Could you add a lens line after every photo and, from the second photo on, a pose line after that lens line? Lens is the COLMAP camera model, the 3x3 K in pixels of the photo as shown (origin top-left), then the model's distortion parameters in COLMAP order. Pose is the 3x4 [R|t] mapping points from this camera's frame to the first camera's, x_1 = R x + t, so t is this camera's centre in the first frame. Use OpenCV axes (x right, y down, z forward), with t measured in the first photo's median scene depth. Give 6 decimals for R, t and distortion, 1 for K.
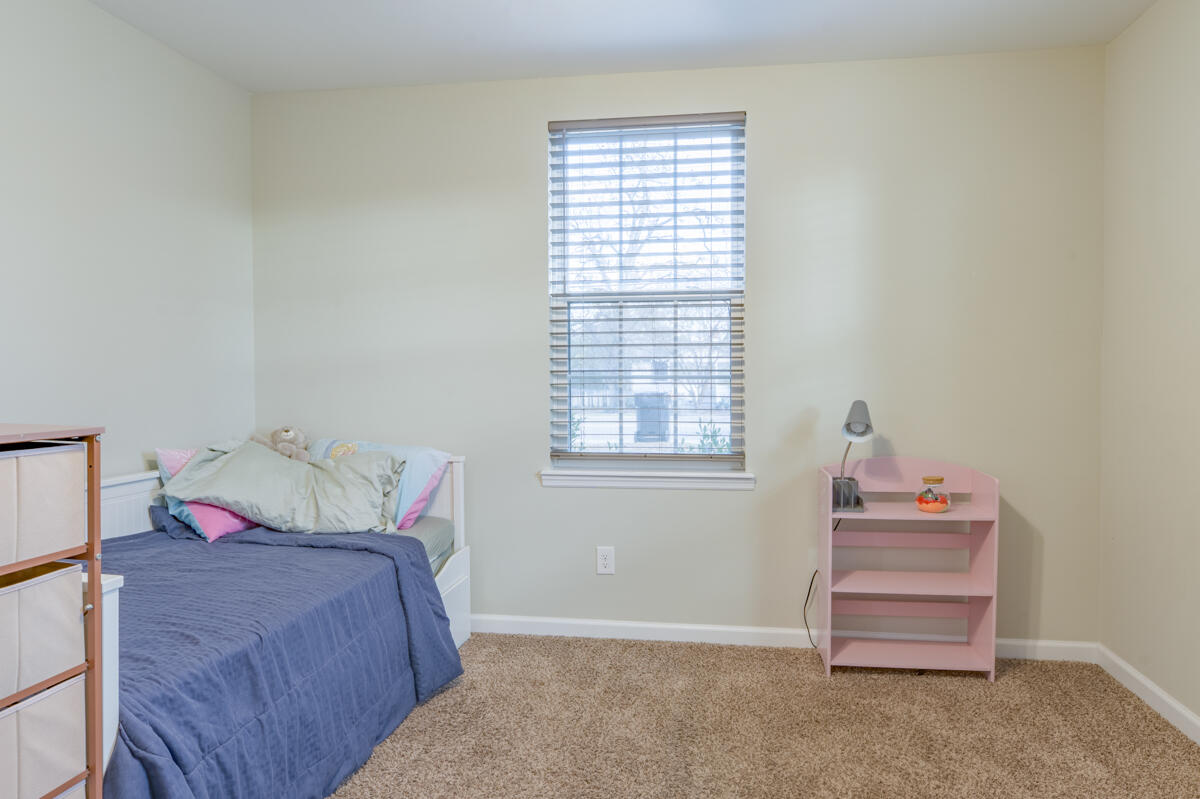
lens RADIAL K [[754.8, 0, 602.1], [0, 754.8, 398.2], [0, 0, 1]] dist [-0.000223, -0.001818]
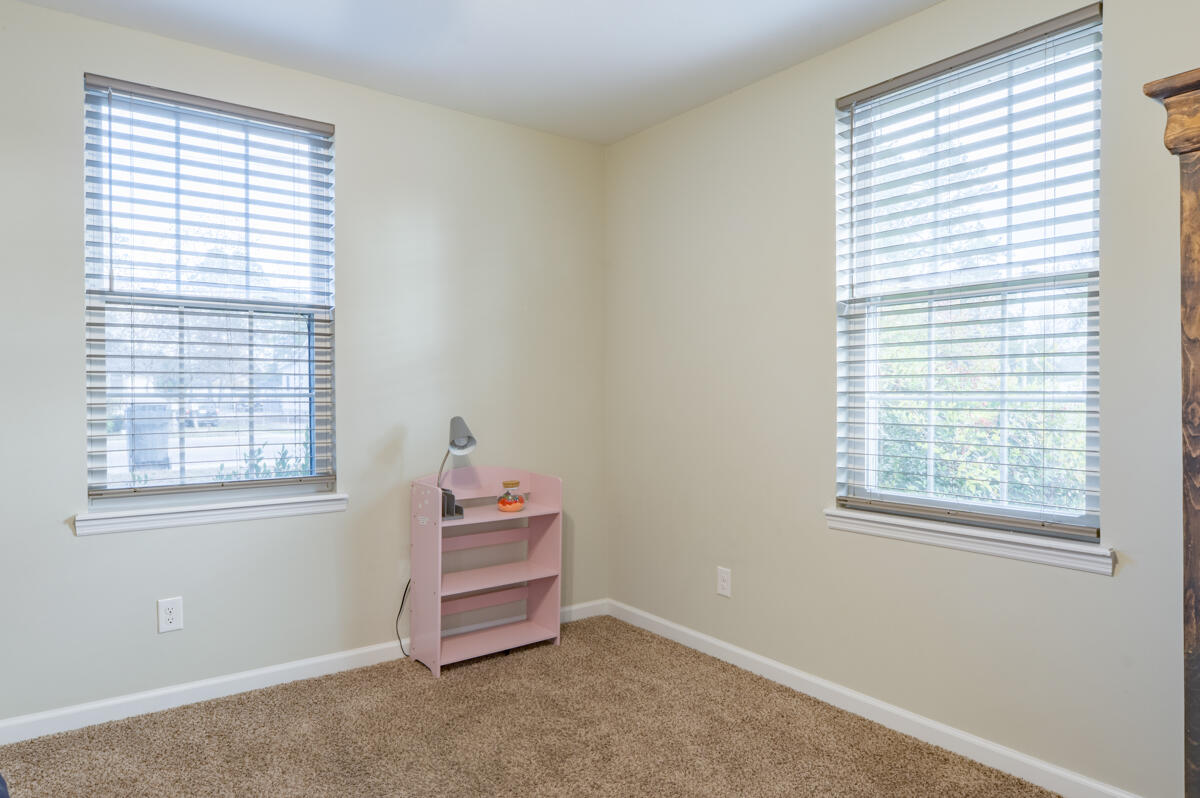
lens RADIAL K [[754.8, 0, 599.1], [0, 754.8, 396.1], [0, 0, 1]] dist [-0.000223, -0.001818]
pose [[0.707543, -0.001189, 0.706669, -0.270900], [0.018466, 0.999688, -0.016806, -0.004429], [-0.706429, 0.024941, 0.707345, 0.073938]]
